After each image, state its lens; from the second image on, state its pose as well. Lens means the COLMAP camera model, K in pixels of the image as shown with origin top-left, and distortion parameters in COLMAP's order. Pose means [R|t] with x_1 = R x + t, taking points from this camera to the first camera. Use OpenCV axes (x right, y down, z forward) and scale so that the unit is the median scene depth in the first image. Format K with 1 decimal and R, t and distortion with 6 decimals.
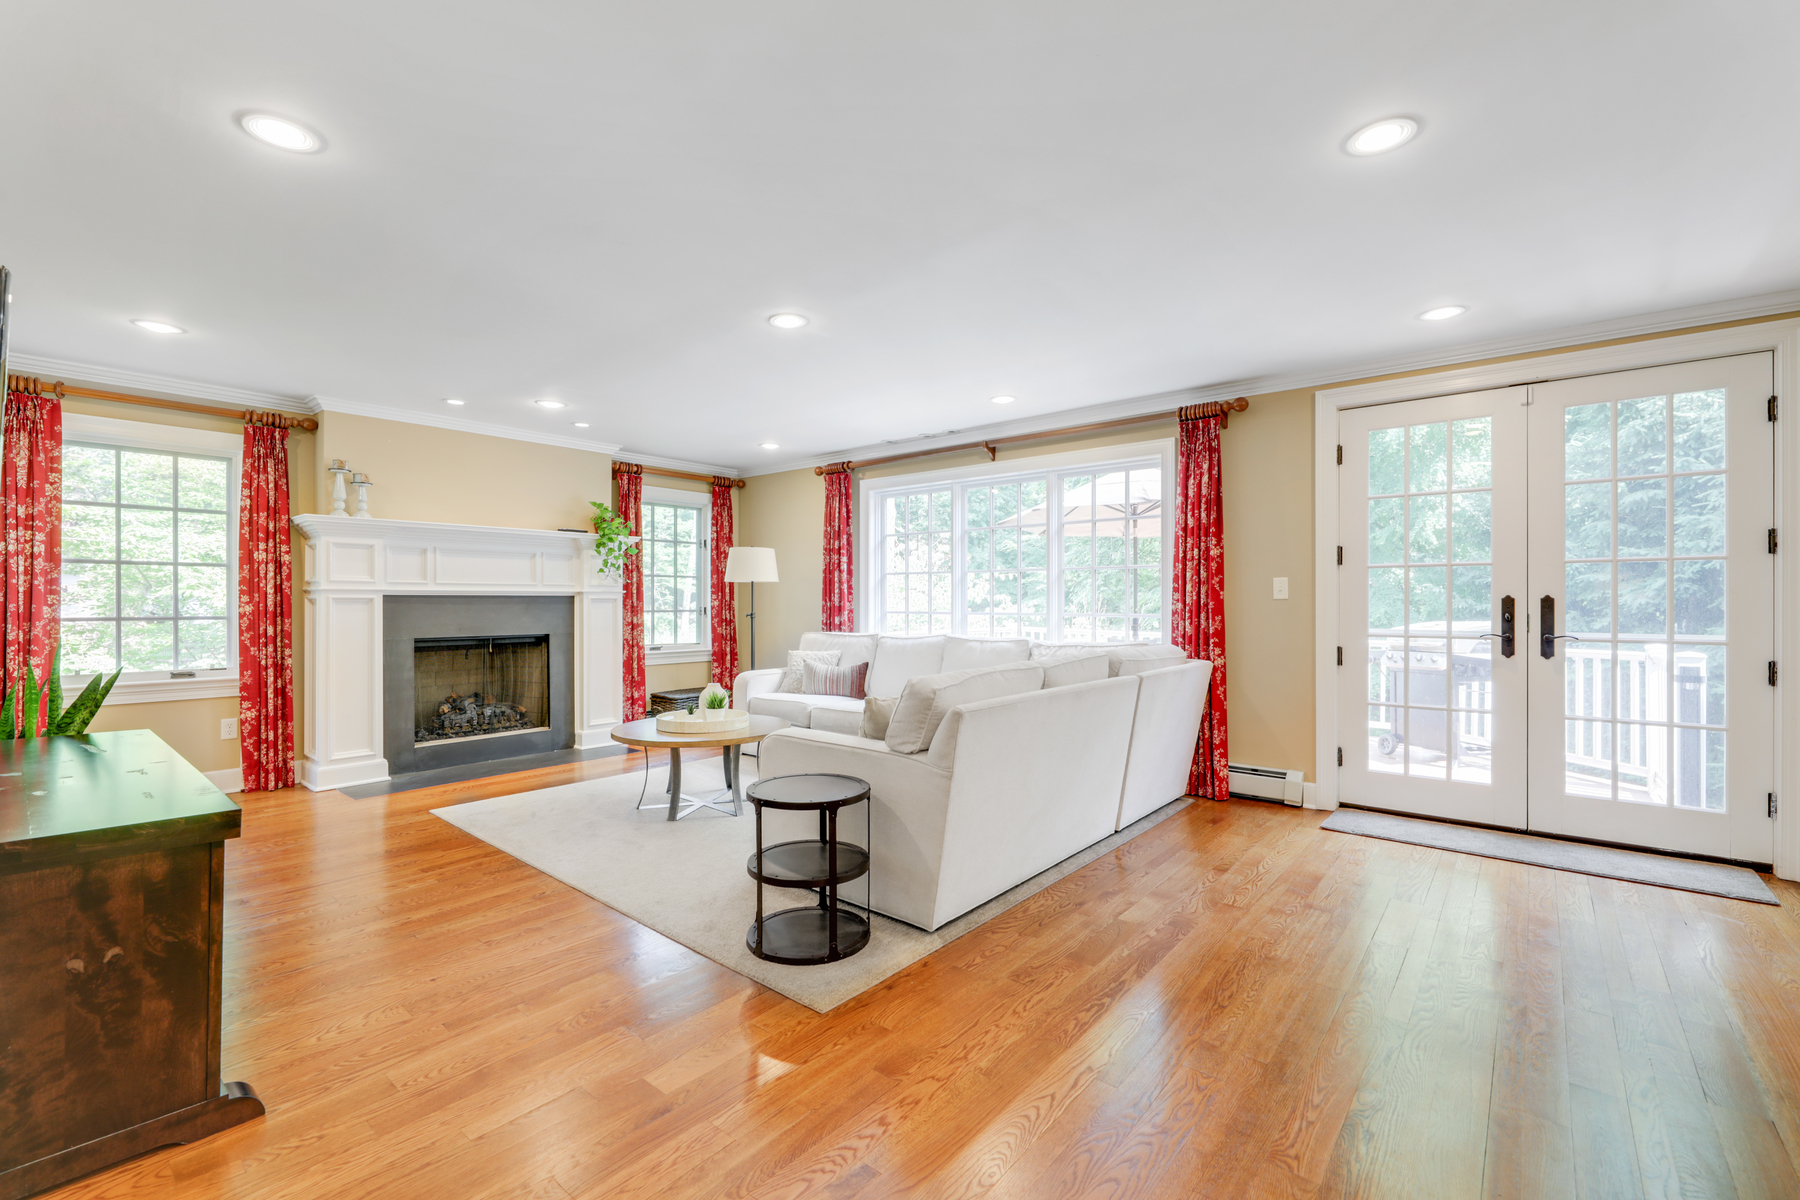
lens RADIAL K [[750.0, 0, 895.1], [0, 750.0, 605.0], [0, 0, 1]] dist [0.014798, -0.000090]
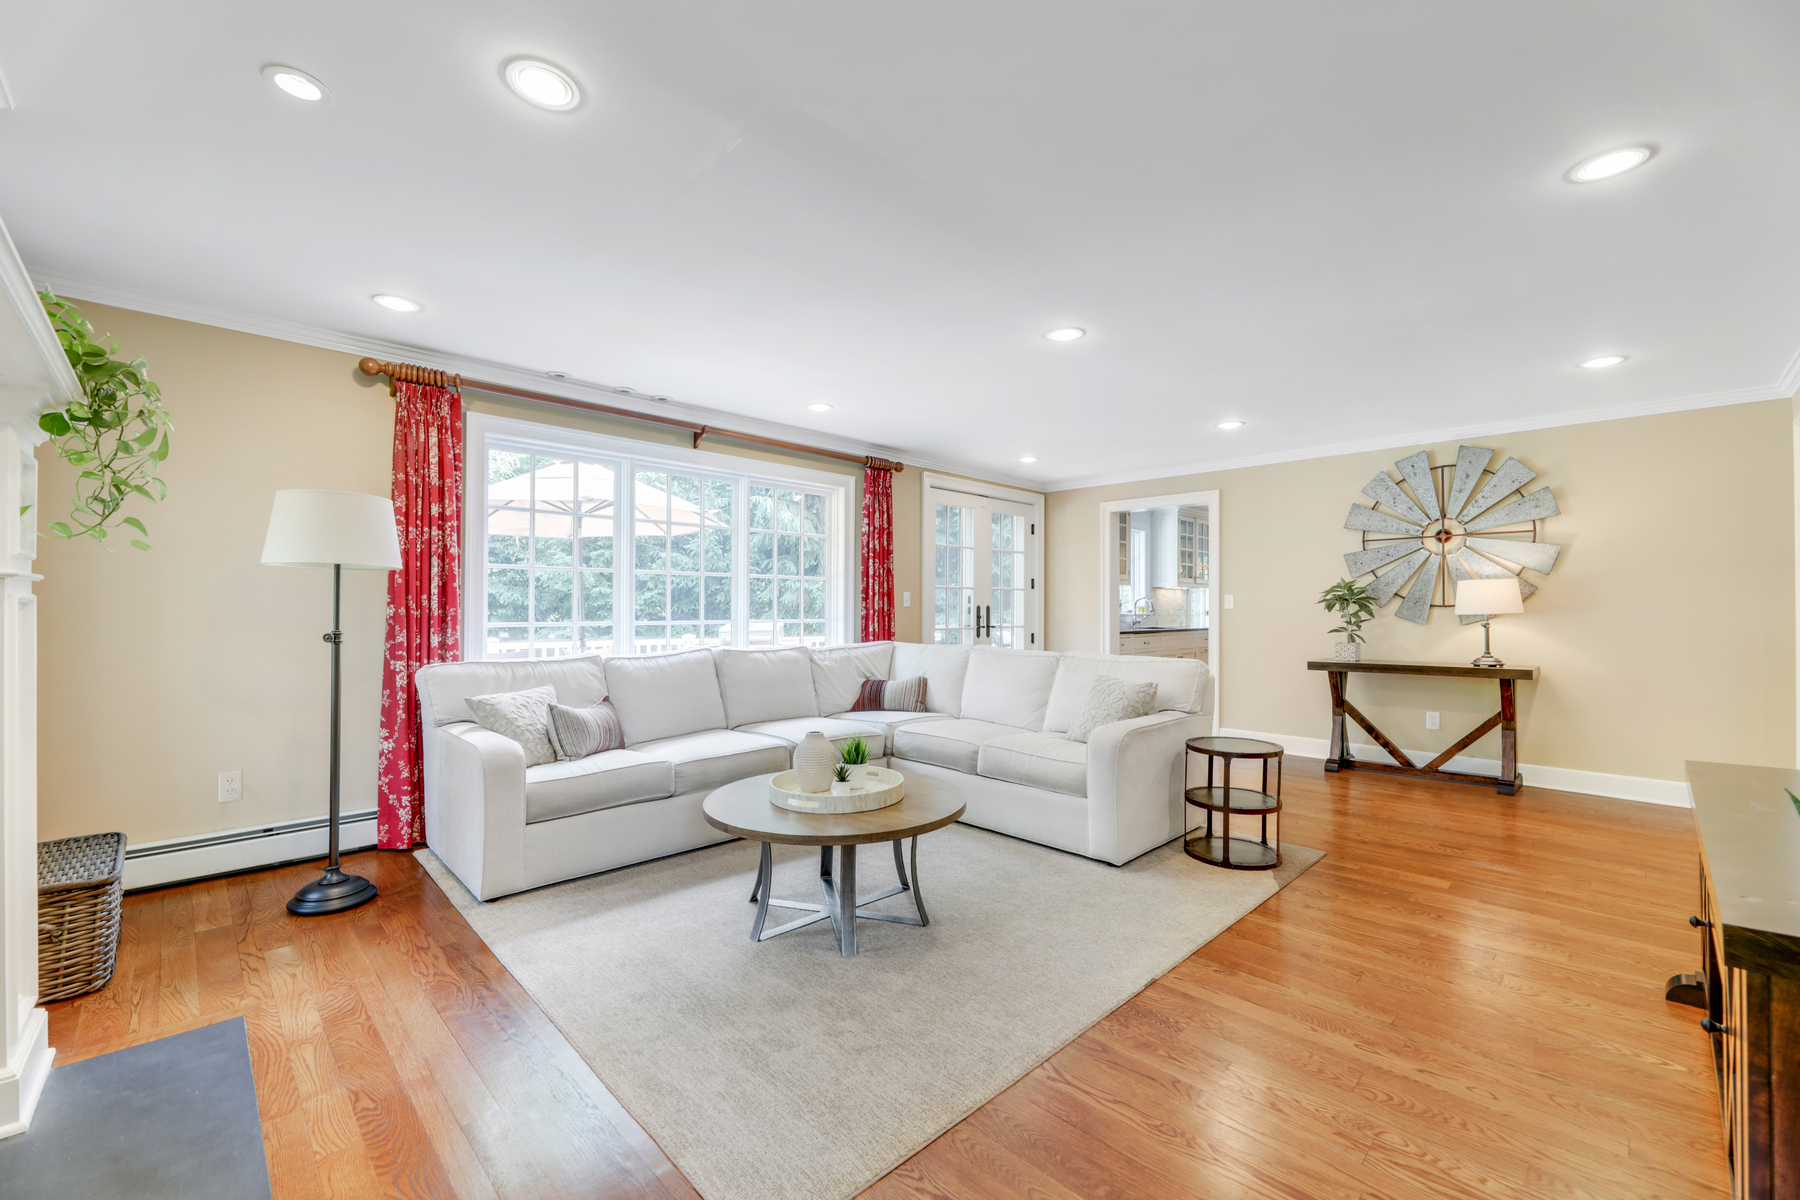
lens RADIAL K [[734.9, 0, 897.1], [0, 734.9, 603.4], [0, 0, 1]] dist [-0.002049, -0.000292]
pose [[0.096999, -0.002155, 0.995282, -0.871533], [-0.001071, 0.999997, 0.002270, -0.016369], [-0.995284, -0.001286, 0.096996, 0.850125]]
